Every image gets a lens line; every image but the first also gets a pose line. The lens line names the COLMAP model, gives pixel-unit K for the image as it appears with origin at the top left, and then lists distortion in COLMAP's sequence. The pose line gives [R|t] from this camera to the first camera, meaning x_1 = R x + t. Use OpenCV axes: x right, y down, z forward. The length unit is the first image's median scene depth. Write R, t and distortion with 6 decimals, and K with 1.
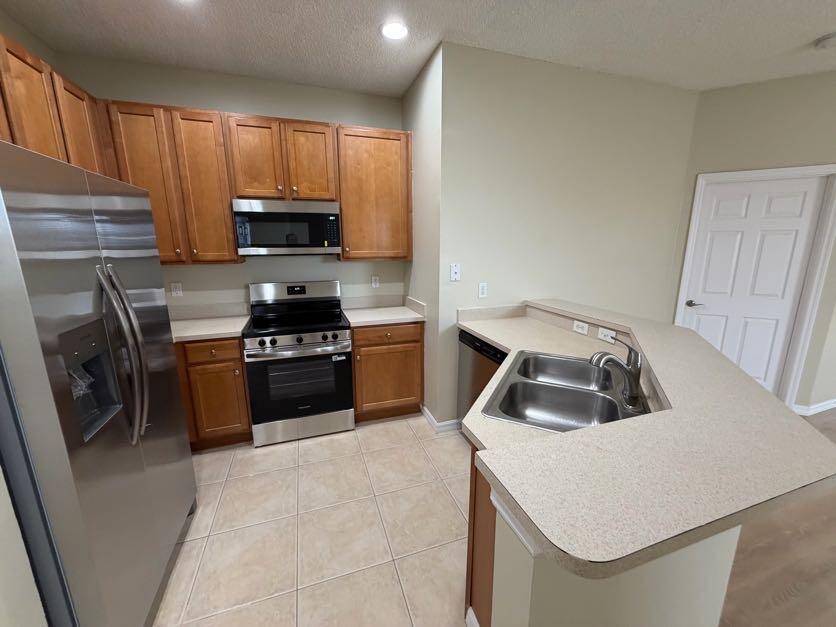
lens RADIAL K [[333.7, 0, 414.8], [0, 333.7, 314.6], [0, 0, 1]] dist [0.000700, -0.000214]
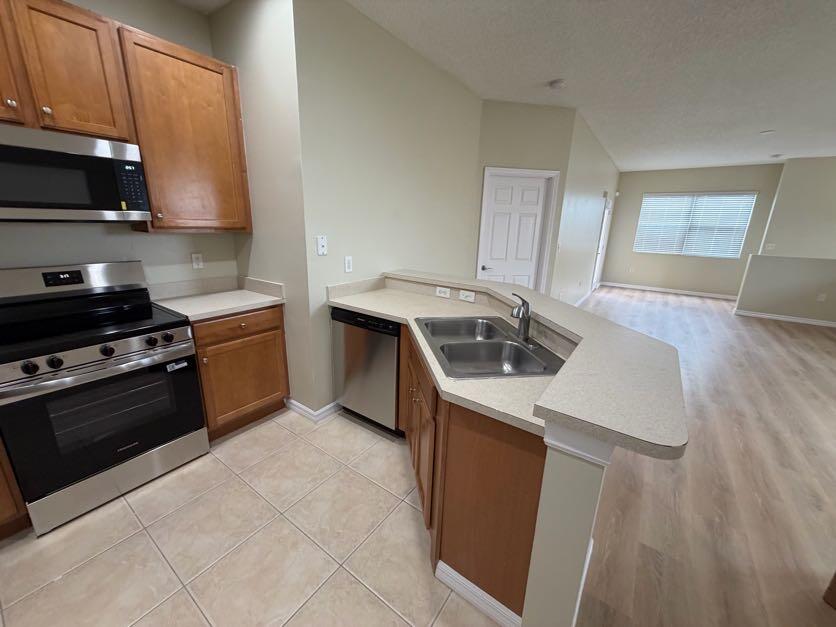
lens RADIAL K [[333.7, 0, 416.2], [0, 333.7, 314.2], [0, 0, 1]] dist [0.000700, -0.000214]
pose [[0.810949, -0.130737, 0.570324, -0.204949], [0.092592, 0.991110, 0.095538, -0.004236], [-0.577744, -0.024668, 0.815845, 0.101663]]
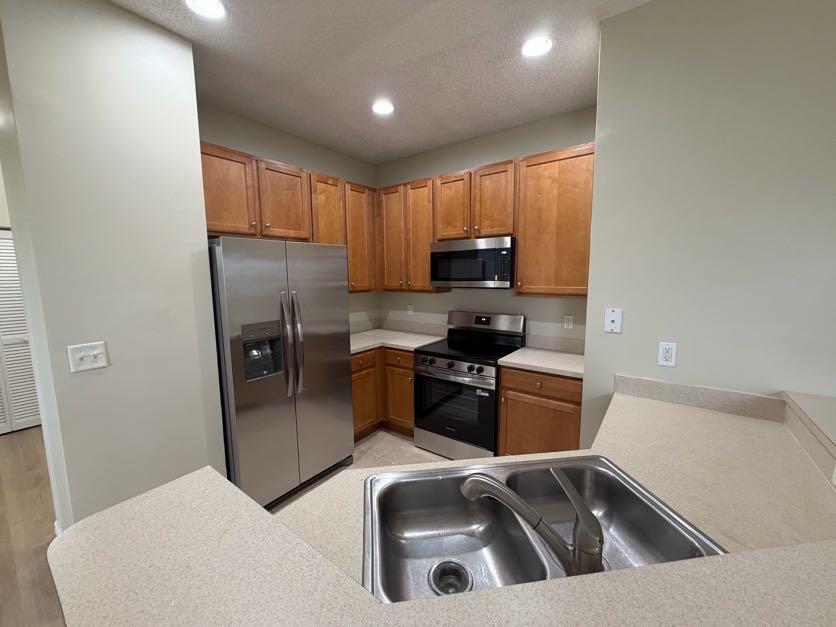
lens RADIAL K [[333.7, 0, 418.7], [0, 333.7, 315.2], [0, 0, 1]] dist [0.000700, -0.000214]
pose [[0.569712, 0.101806, -0.815515, 0.442919], [-0.167854, 0.985795, 0.005801, -0.070420], [0.804521, 0.133583, 0.578708, 0.252482]]
